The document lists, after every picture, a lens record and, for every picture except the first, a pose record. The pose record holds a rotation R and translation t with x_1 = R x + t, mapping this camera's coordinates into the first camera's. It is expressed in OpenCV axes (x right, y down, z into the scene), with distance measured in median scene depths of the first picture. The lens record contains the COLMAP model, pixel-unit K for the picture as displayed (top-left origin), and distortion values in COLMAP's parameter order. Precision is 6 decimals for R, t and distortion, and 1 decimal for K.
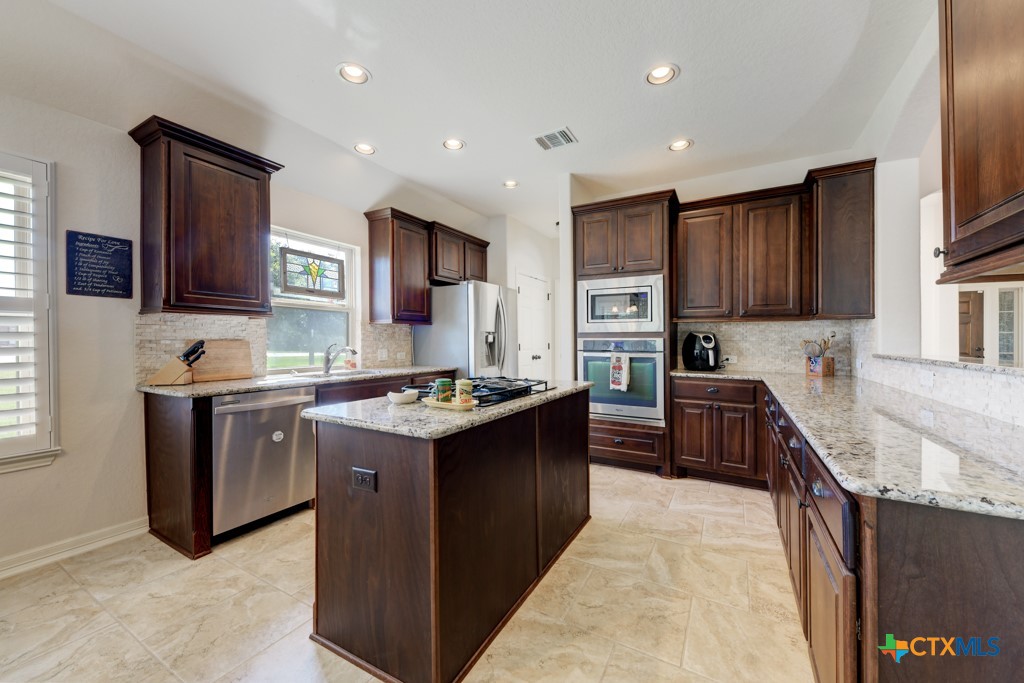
lens RADIAL K [[396.9, 0, 512.0], [0, 396.9, 341.5], [0, 0, 1]] dist [0.000851, 0.000101]
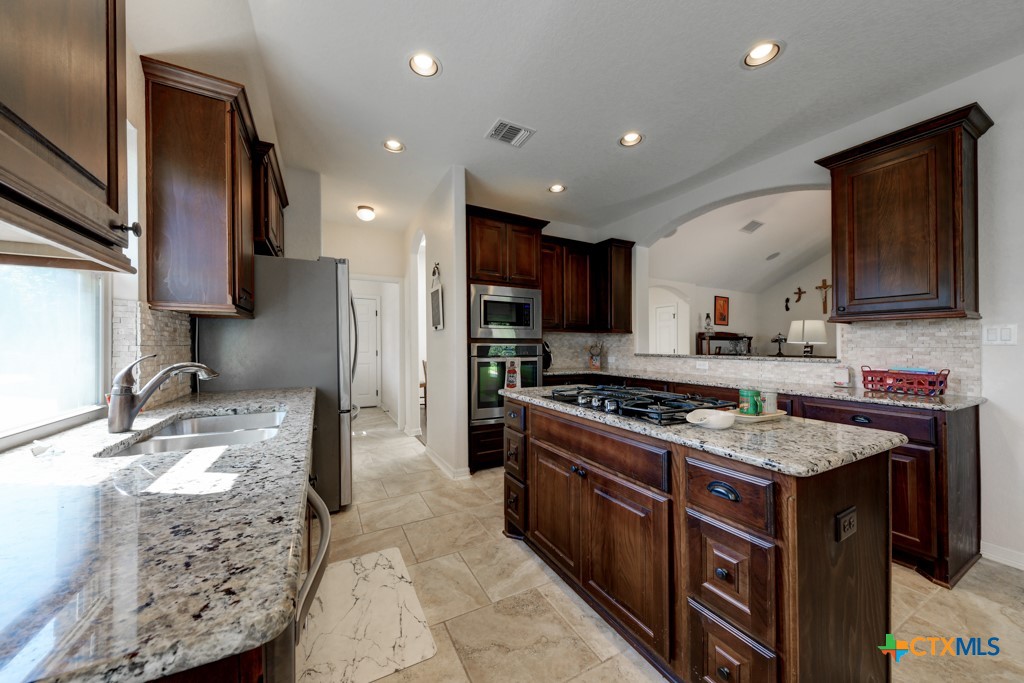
lens RADIAL K [[353.3, 0, 508.1], [0, 353.3, 343.7], [0, 0, 1]] dist [-0.007435, -0.000156]
pose [[0.526127, 0.003596, 0.850399, -0.544559], [0.000714, 0.999989, -0.004670, -0.004027], [-0.850406, 0.003064, 0.526118, 0.509241]]
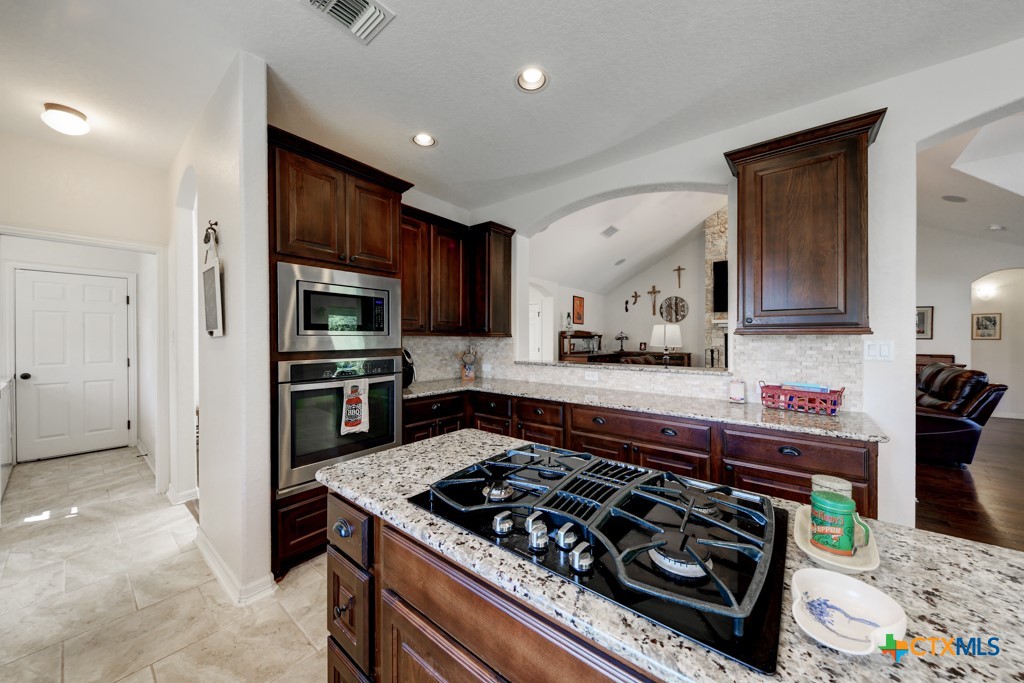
lens RADIAL K [[352.6, 0, 510.2], [0, 352.6, 332.2], [0, 0, 1]] dist [0.001579, -0.002354]
pose [[0.149314, 0.014281, 0.988687, -0.306497], [0.003656, 0.999881, -0.014995, -0.044233], [-0.988783, 0.005853, 0.149244, 0.634715]]
